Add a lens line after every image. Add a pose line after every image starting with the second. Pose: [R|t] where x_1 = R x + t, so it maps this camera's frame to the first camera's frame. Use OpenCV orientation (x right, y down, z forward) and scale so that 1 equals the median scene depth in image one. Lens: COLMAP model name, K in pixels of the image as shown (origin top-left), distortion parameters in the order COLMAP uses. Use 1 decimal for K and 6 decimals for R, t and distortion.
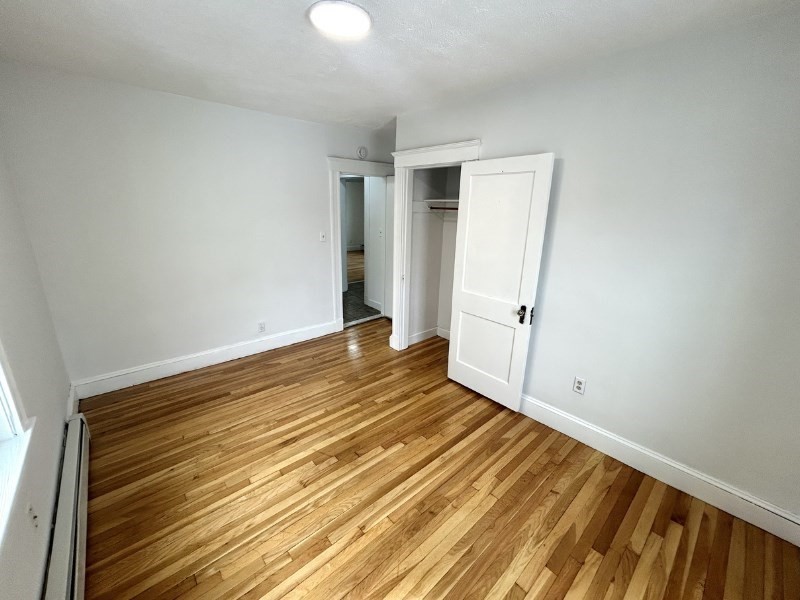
lens RADIAL K [[323.2, 0, 399.5], [0, 323.2, 299.6], [0, 0, 1]] dist [0.002337, 0.000459]
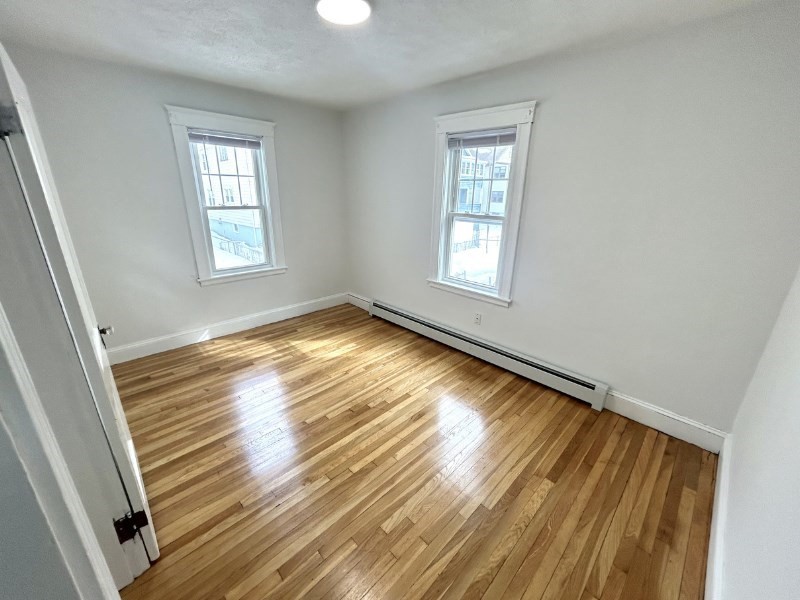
lens RADIAL K [[323.2, 0, 399.5], [0, 323.2, 299.6], [0, 0, 1]] dist [0.002337, 0.000459]
pose [[-0.998153, -0.017605, -0.058140, -0.193200], [-0.047685, 0.820013, 0.570354, -0.414191], [0.037634, 0.572073, -0.819339, 1.464354]]
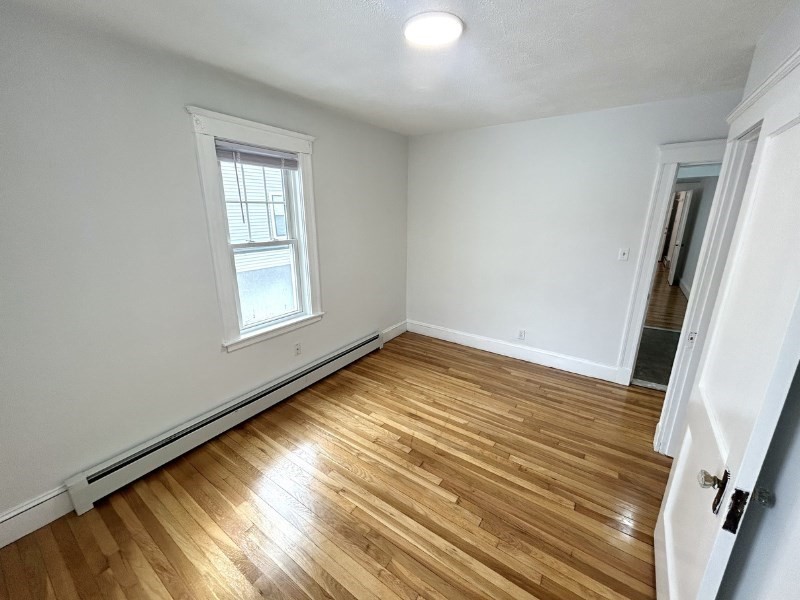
lens RADIAL K [[323.2, 0, 399.5], [0, 323.2, 299.6], [0, 0, 1]] dist [0.002337, 0.000459]
pose [[0.238134, 0.236338, -0.942038, 0.567251], [-0.267344, 0.948422, 0.170359, -0.124124], [0.933713, 0.211280, 0.289035, 0.471524]]
